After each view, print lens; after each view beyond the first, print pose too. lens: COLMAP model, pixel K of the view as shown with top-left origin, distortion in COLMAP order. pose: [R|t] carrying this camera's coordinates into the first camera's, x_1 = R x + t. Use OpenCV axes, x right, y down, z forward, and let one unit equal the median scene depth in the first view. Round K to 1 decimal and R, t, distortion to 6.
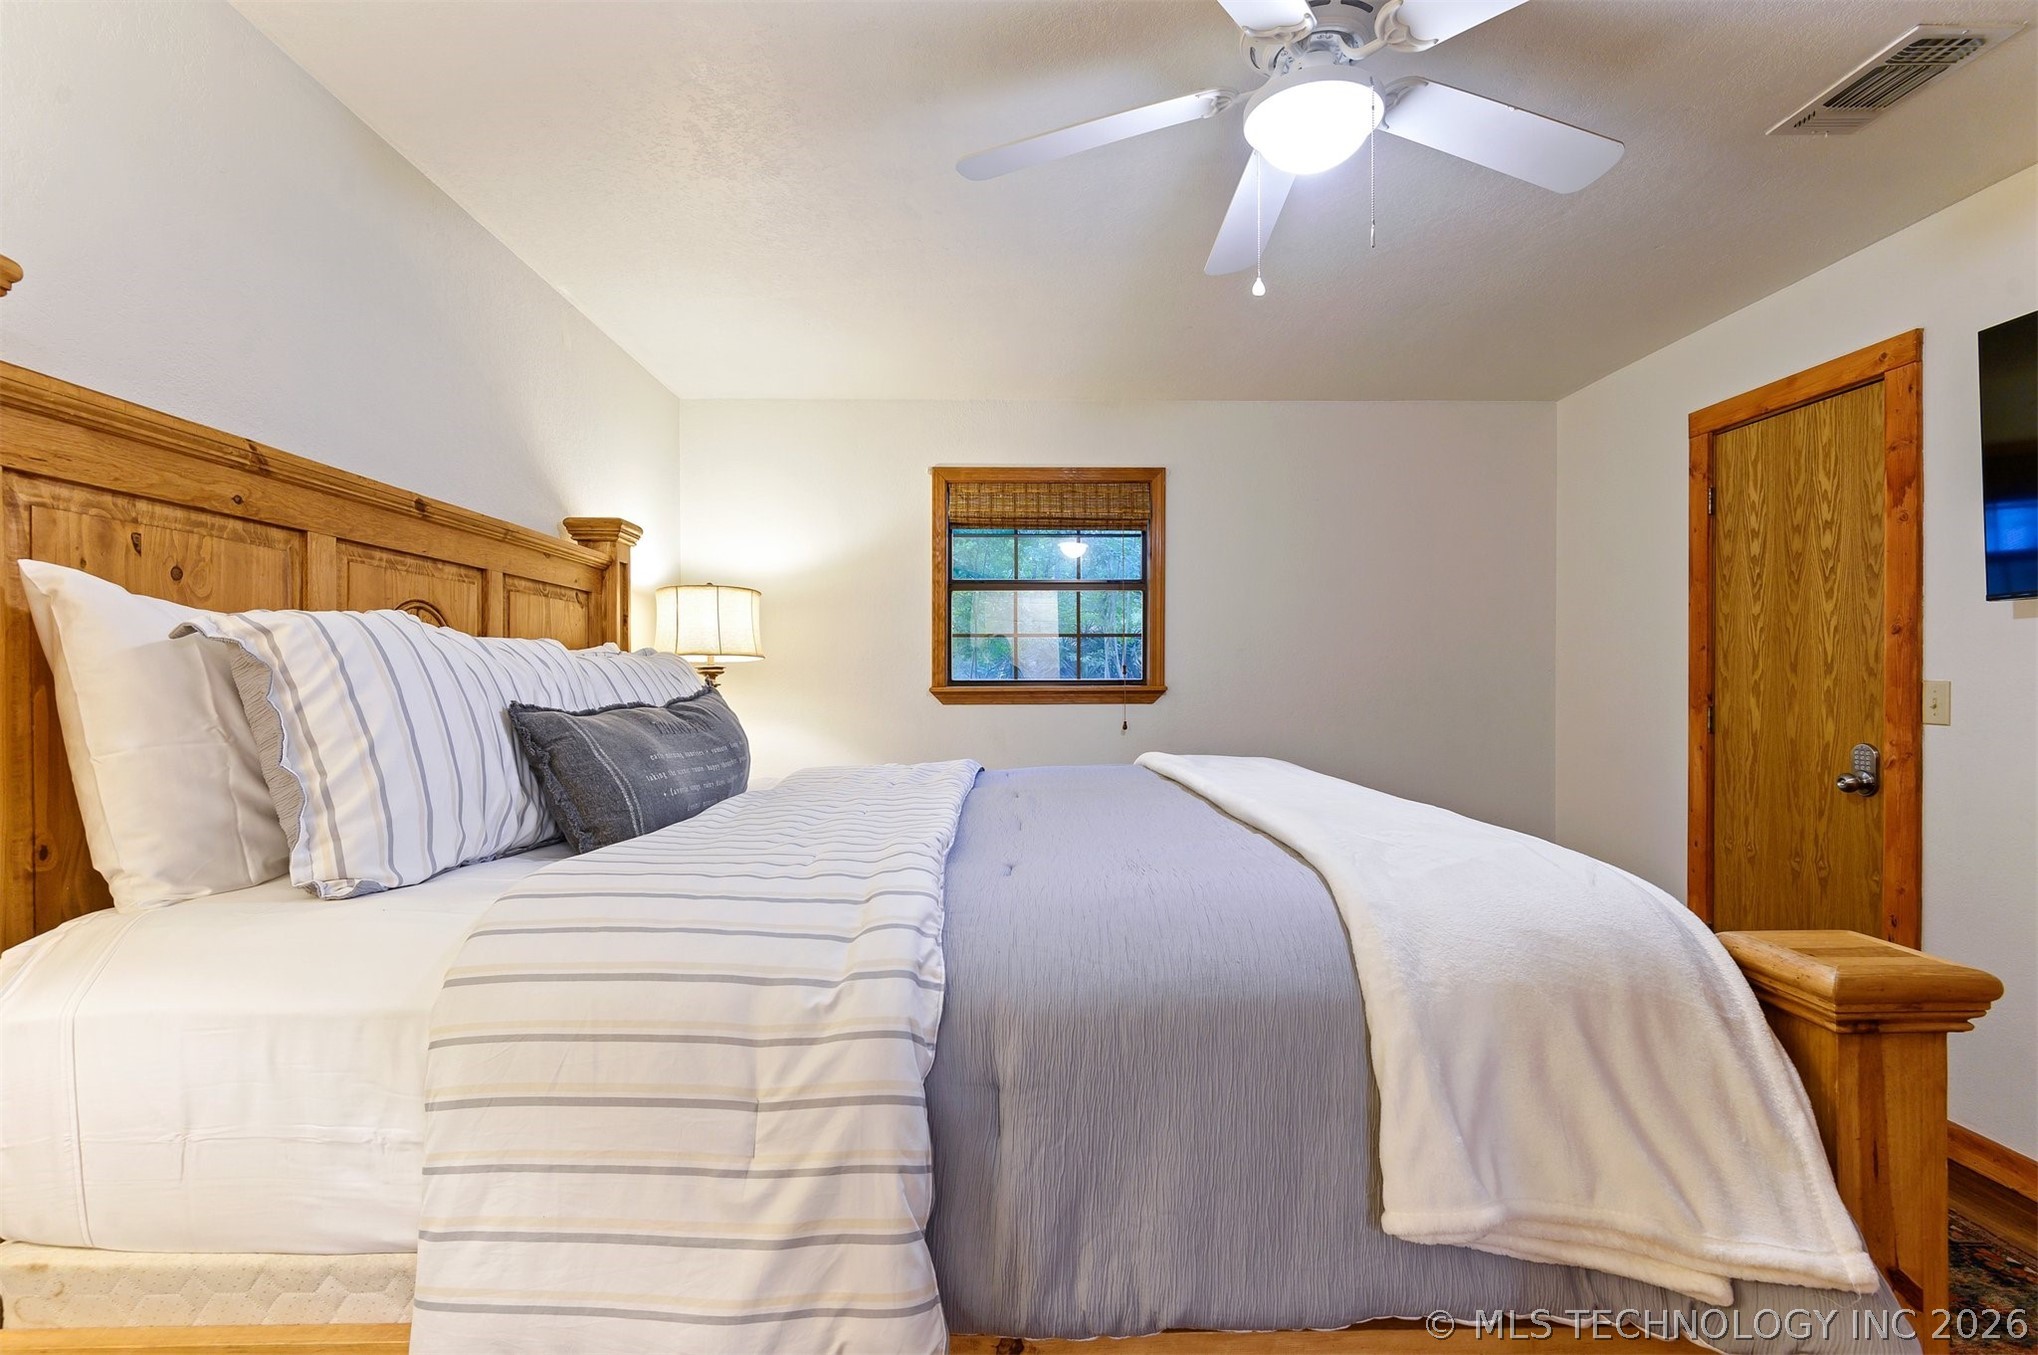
lens RADIAL K [[922.8, 0, 1015.8], [0, 922.8, 683.6], [0, 0, 1]] dist [0.014576, -0.009140]
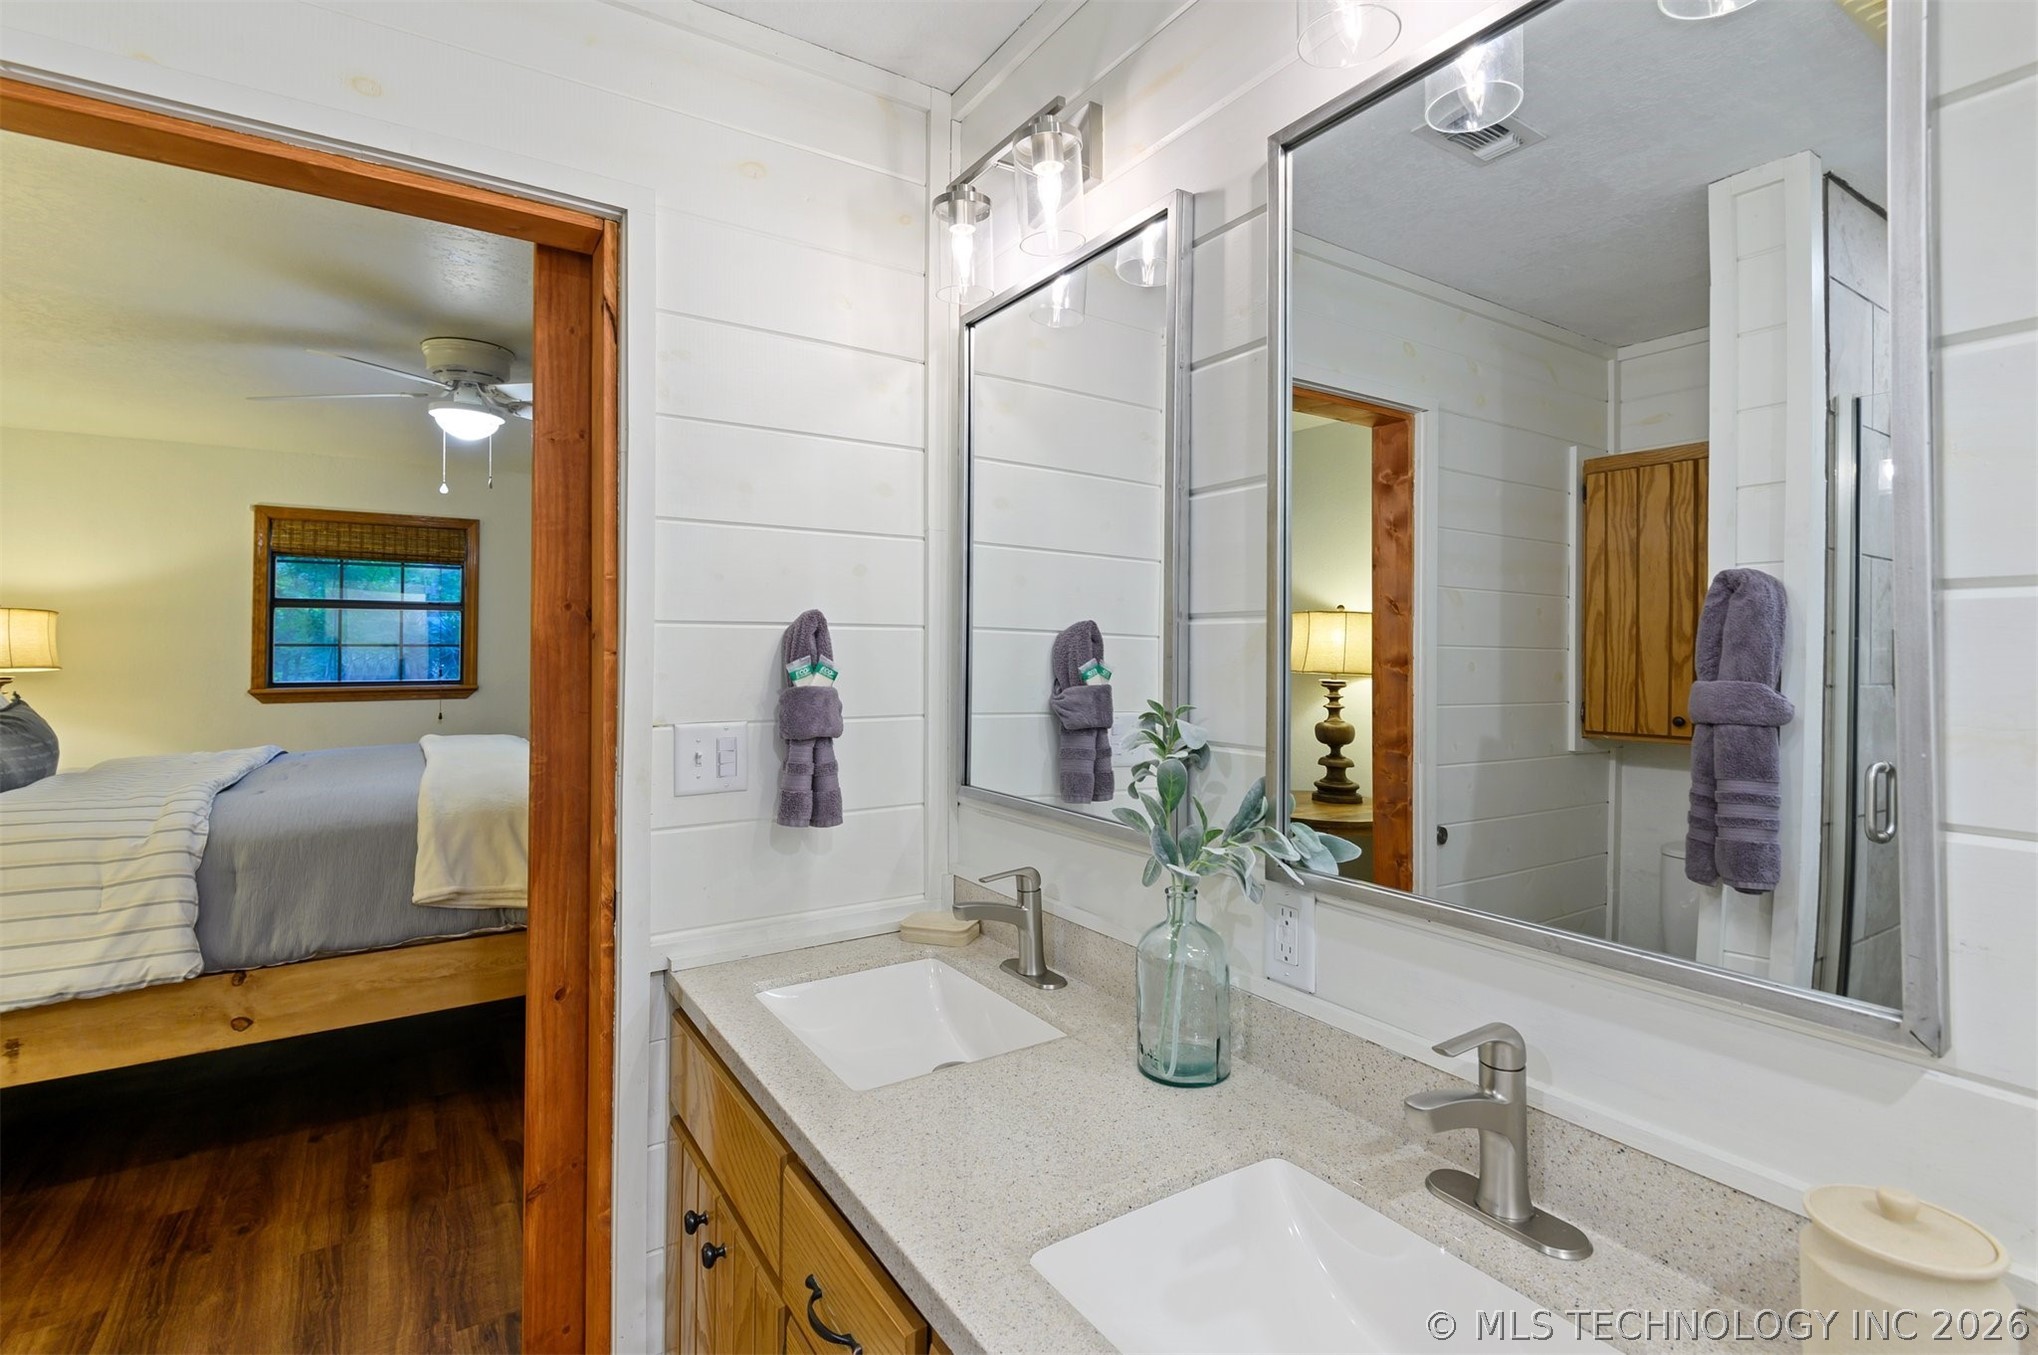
lens RADIAL K [[922.8, 0, 996.2], [0, 922.8, 638.1], [0, 0, 1]] dist [0.014576, -0.009140]
pose [[0.849948, 0.010100, 0.526769, 0.156727], [0.005055, 0.999614, -0.027321, -0.040556], [-0.526842, 0.025885, 0.849569, -0.861103]]
